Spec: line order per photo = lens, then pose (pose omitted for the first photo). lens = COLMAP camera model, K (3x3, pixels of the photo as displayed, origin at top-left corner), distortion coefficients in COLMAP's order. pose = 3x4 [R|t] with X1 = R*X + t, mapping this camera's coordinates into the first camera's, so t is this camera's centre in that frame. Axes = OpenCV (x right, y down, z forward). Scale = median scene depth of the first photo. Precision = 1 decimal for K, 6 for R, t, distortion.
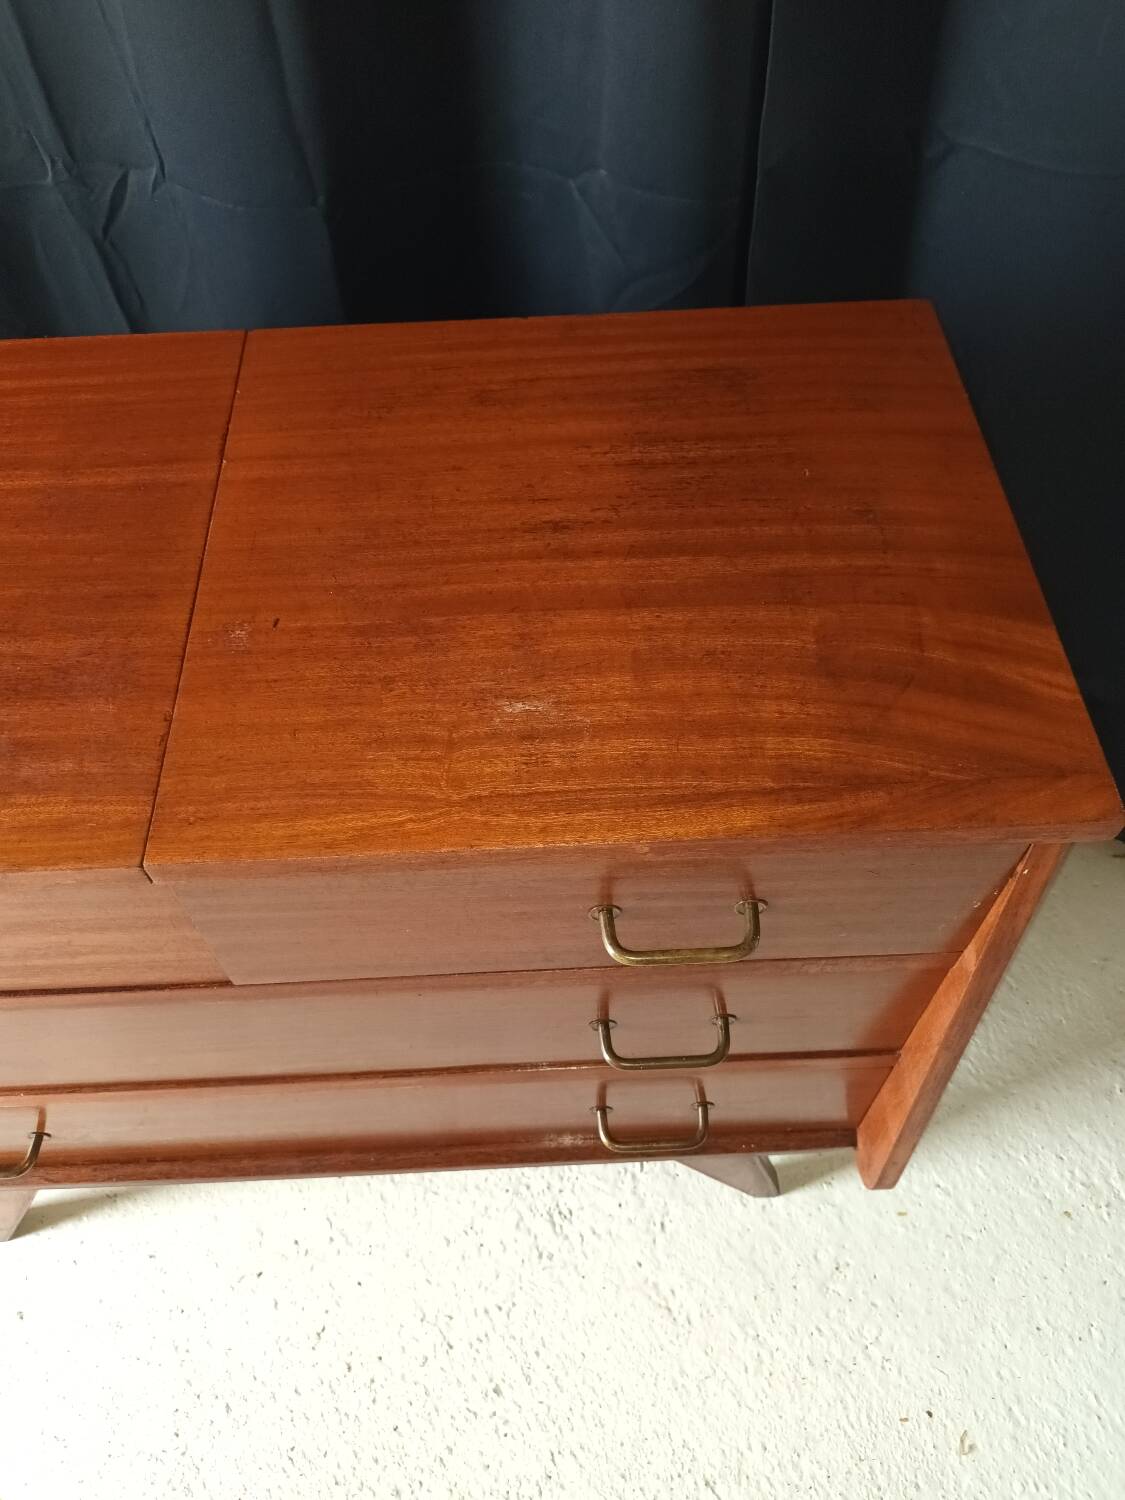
lens RADIAL K [[1135.7, 0, 563.1], [0, 1135.7, 761.2], [0, 0, 1]] dist [0.008852, -0.019669]
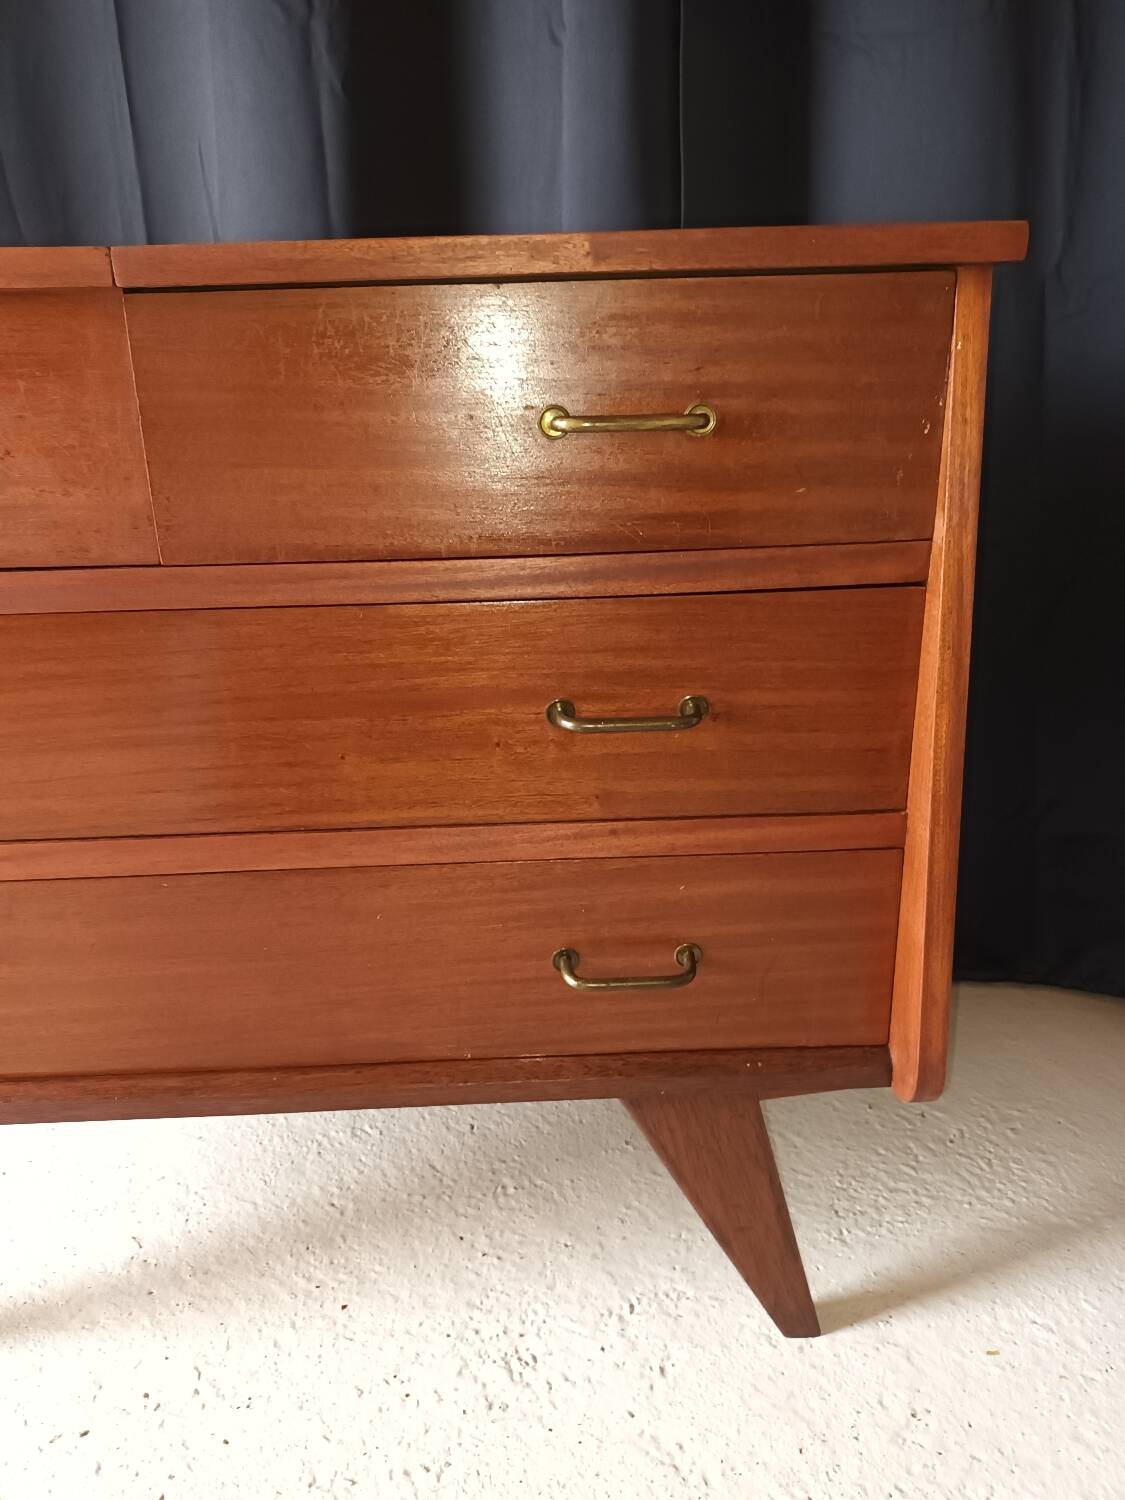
lens RADIAL K [[1135.7, 0, 563.1], [0, 1135.7, 751.5], [0, 0, 1]] dist [0.008852, -0.019669]
pose [[0.999995, -0.003180, 0.000688, 0.026809], [0.002978, 0.809530, -0.587071, 0.534865], [0.001310, 0.587069, 0.809535, 0.198712]]
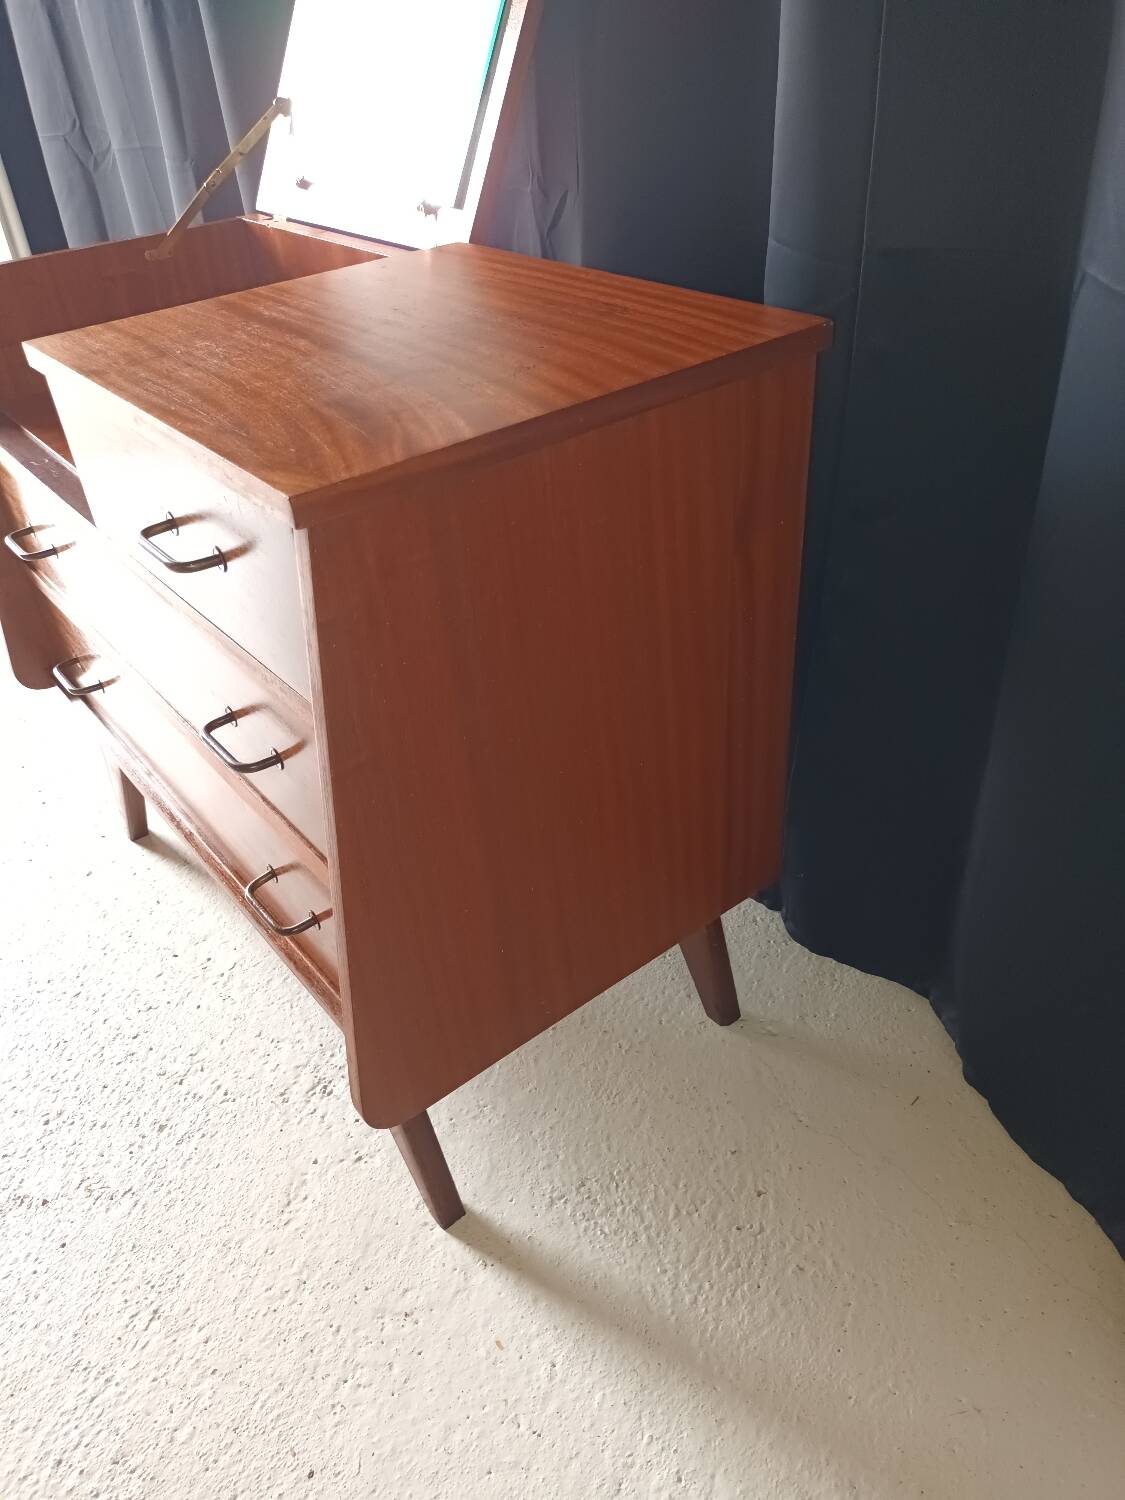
lens RADIAL K [[1135.7, 0, 560.7], [0, 1135.7, 747.9], [0, 0, 1]] dist [0.008852, -0.019669]
pose [[0.584875, 0.449251, -0.675347, 0.730752], [-0.632925, 0.773483, -0.033604, 0.053976], [0.507273, 0.447099, 0.736734, 0.204015]]
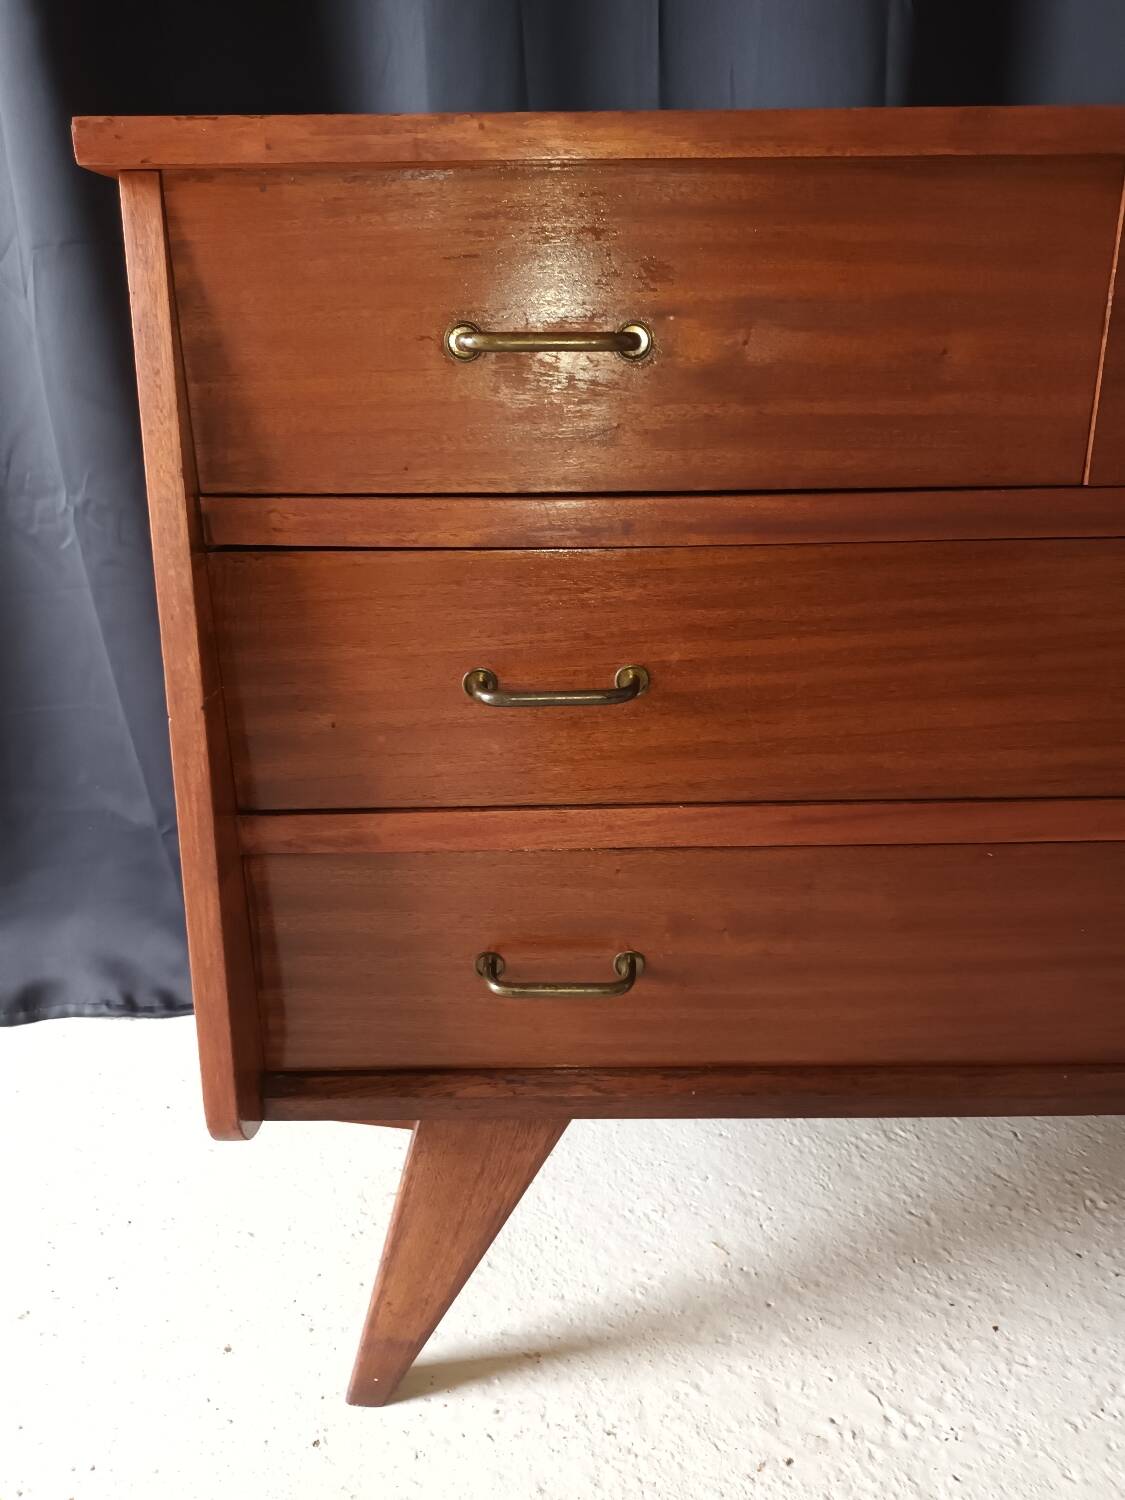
lens RADIAL K [[1135.7, 0, 563.1], [0, 1135.7, 750.6], [0, 0, 1]] dist [0.008852, -0.019669]
pose [[0.999095, 0.019541, -0.037791, -0.385091], [-0.038016, 0.808822, -0.586824, 0.519041], [0.019099, 0.587729, 0.808832, 0.265243]]
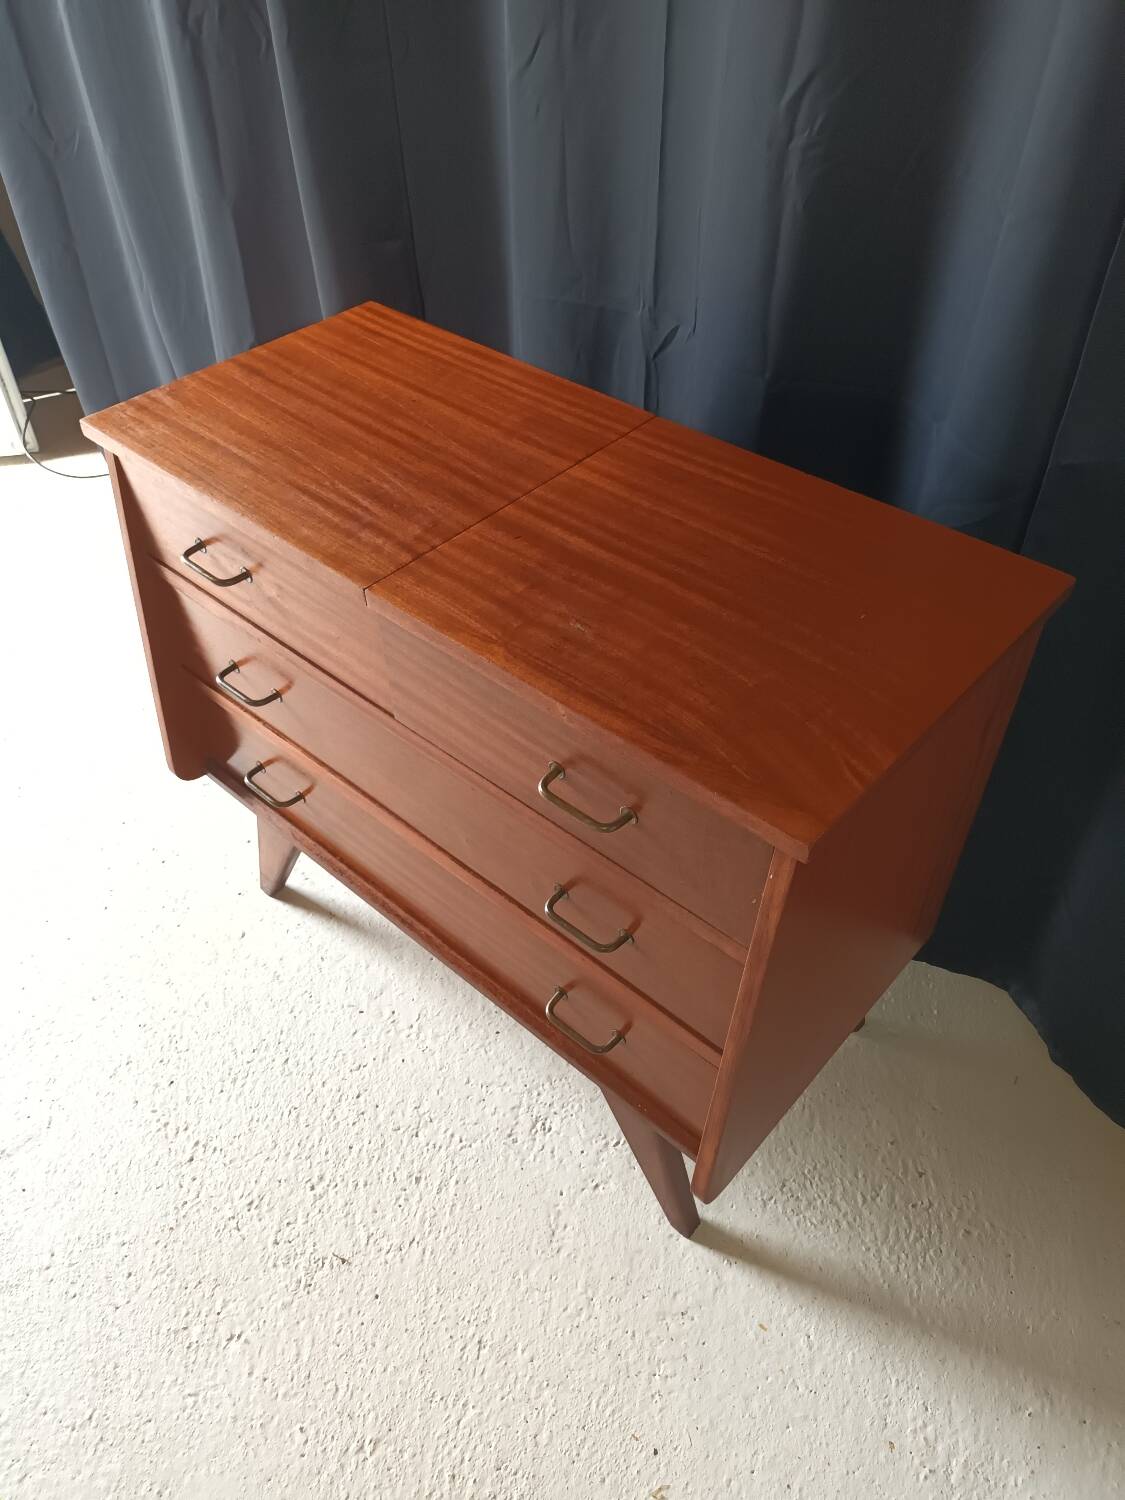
lens RADIAL K [[1135.7, 0, 554.4], [0, 1135.7, 752.3], [0, 0, 1]] dist [0.008852, -0.019669]
pose [[0.714010, 0.491553, -0.498564, 0.448375], [-0.573190, 0.819318, -0.013089, 0.076026], [0.402049, 0.295117, 0.866754, -0.206747]]
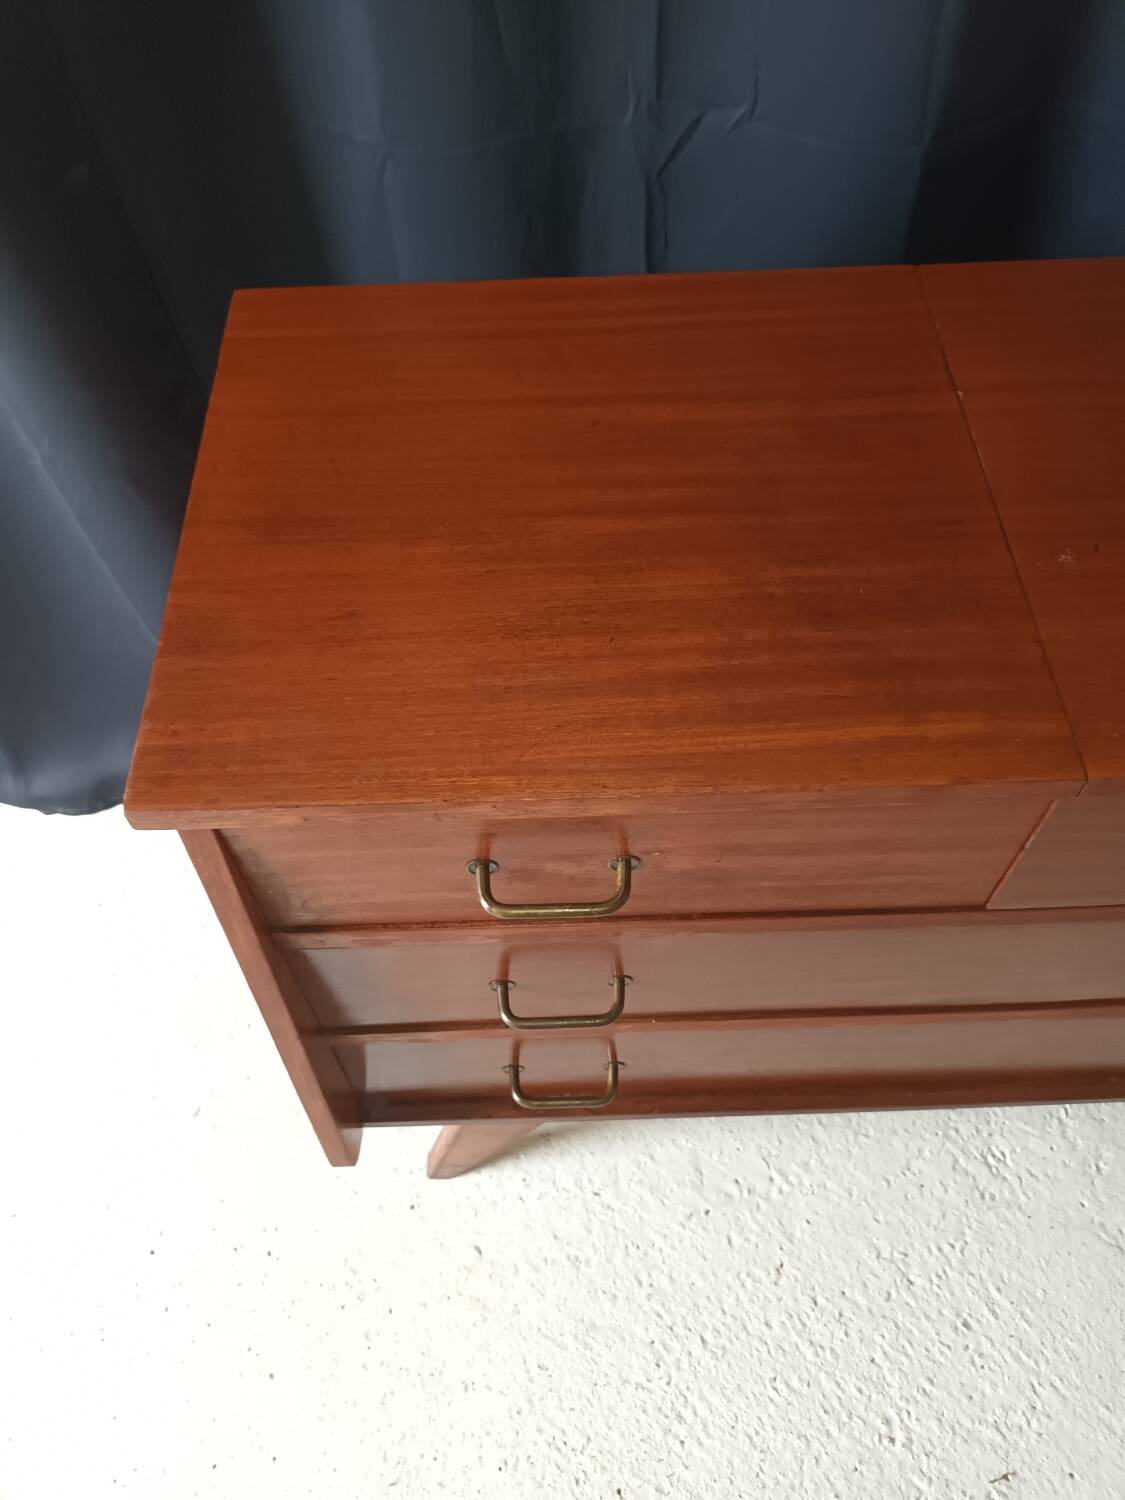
lens RADIAL K [[1135.7, 0, 550.8], [0, 1135.7, 765.3], [0, 0, 1]] dist [0.008852, -0.019669]
pose [[0.999923, 0.004995, -0.011397, -0.407665], [-0.004722, 0.999703, 0.023928, 0.028007], [0.011514, -0.023872, 0.999649, -0.011443]]
